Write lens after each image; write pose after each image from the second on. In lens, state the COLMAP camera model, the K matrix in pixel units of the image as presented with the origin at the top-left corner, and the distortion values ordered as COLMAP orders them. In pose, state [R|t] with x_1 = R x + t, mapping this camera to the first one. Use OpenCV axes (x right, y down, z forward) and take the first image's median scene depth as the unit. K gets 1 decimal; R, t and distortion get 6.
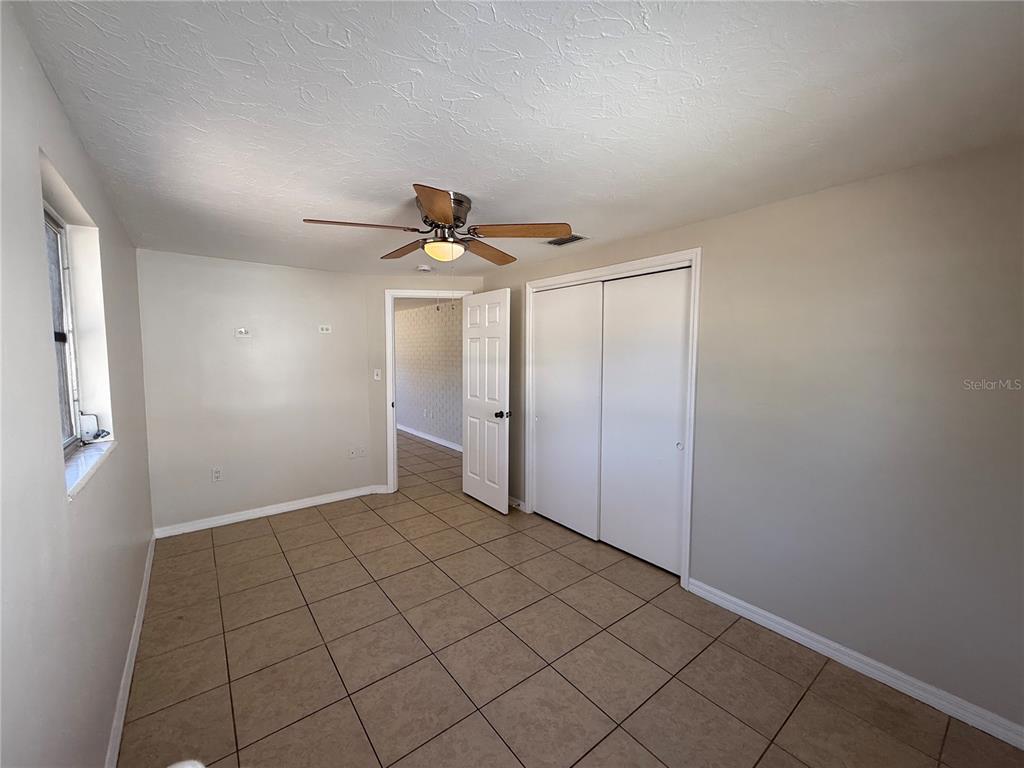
lens RADIAL K [[409.1, 0, 511.5], [0, 409.1, 381.9], [0, 0, 1]] dist [0.001373, 0.000005]
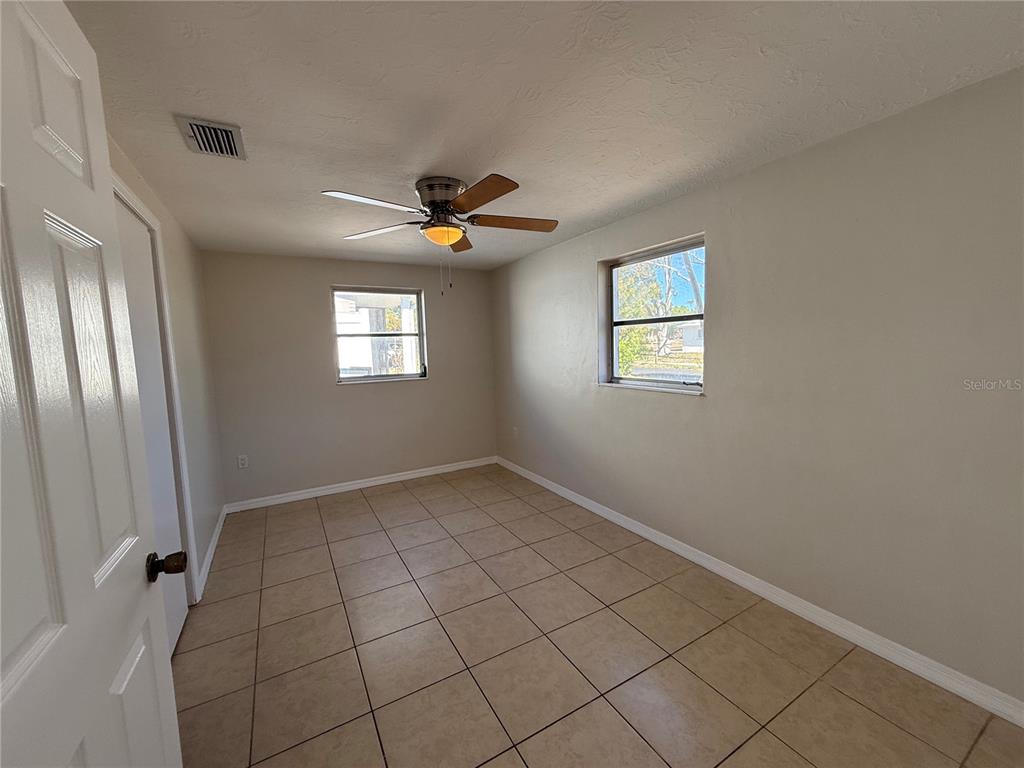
lens RADIAL K [[409.1, 0, 513.8], [0, 409.1, 387.7], [0, 0, 1]] dist [0.001373, 0.000005]
pose [[-0.990203, 0.008706, 0.139364, -0.480172], [0.033513, 0.983701, 0.176662, -0.114592], [-0.135555, 0.179602, -0.974355, 2.065562]]
